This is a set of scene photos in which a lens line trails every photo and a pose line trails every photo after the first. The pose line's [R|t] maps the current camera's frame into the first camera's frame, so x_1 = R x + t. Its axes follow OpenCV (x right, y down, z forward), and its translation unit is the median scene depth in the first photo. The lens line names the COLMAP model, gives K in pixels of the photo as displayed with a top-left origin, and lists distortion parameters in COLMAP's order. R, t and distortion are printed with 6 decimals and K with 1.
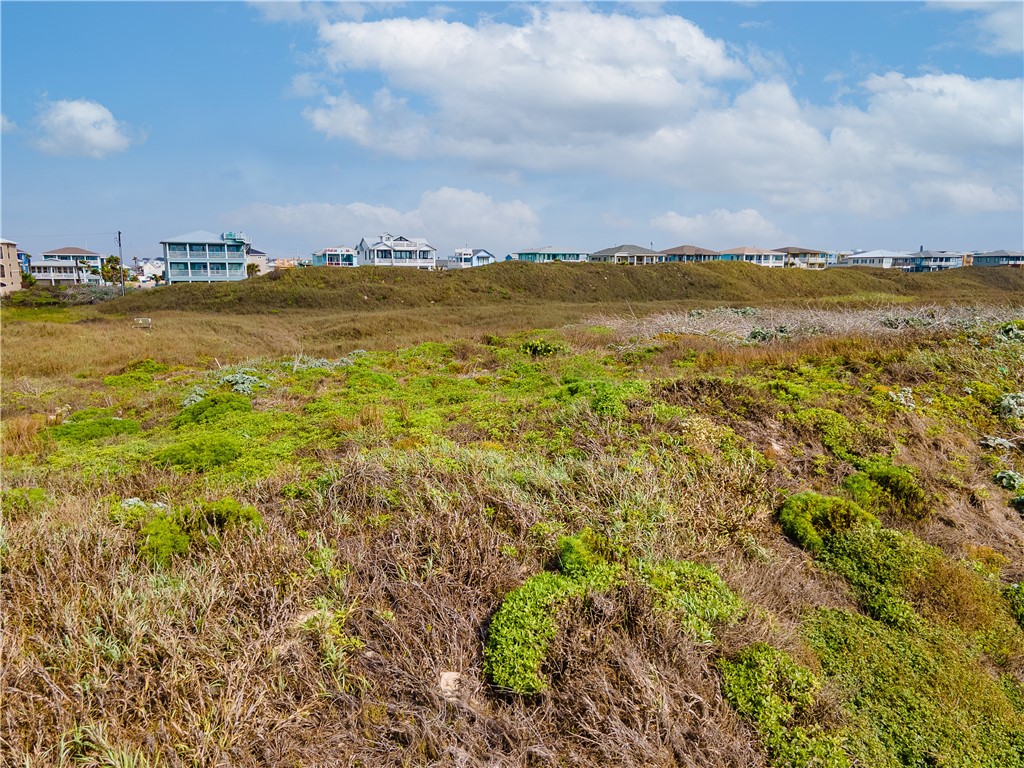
lens RADIAL K [[747.3, 0, 517.7], [0, 747.3, 387.0], [0, 0, 1]] dist [0.034213, 0.027480]
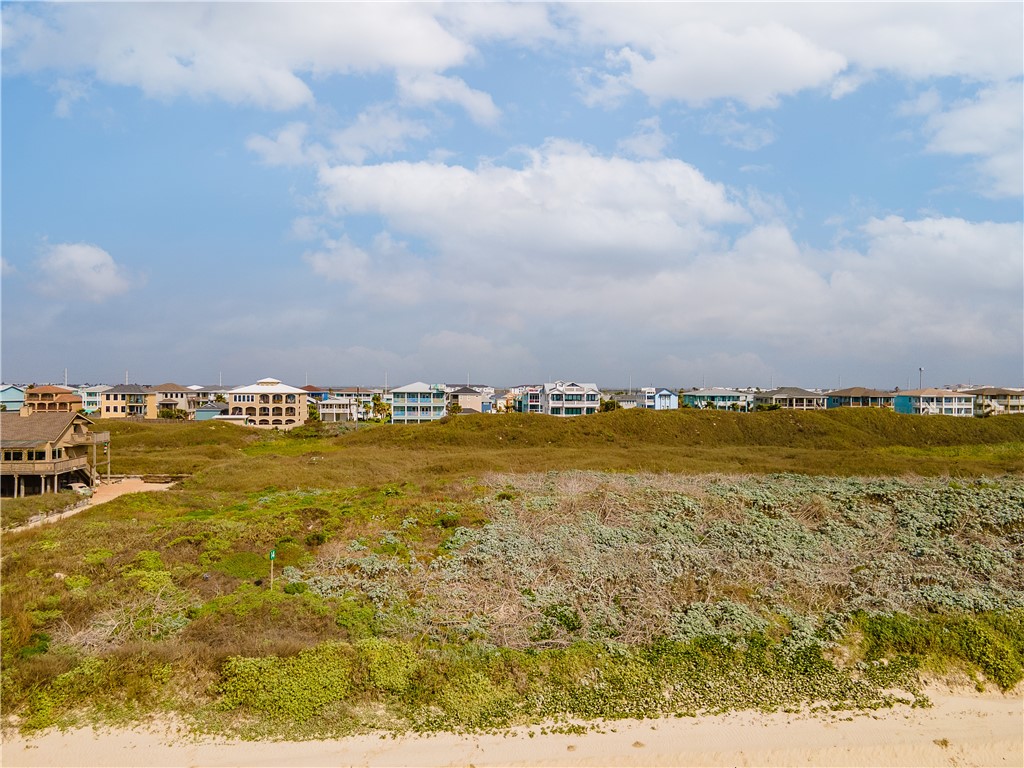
lens RADIAL K [[747.3, 0, 517.8], [0, 747.3, 385.2], [0, 0, 1]] dist [0.034213, 0.027480]
pose [[0.936712, 0.003168, -0.350086, 0.207868], [-0.059559, 0.986825, -0.150431, -0.009207], [0.344997, 0.161762, 0.924559, -0.175636]]
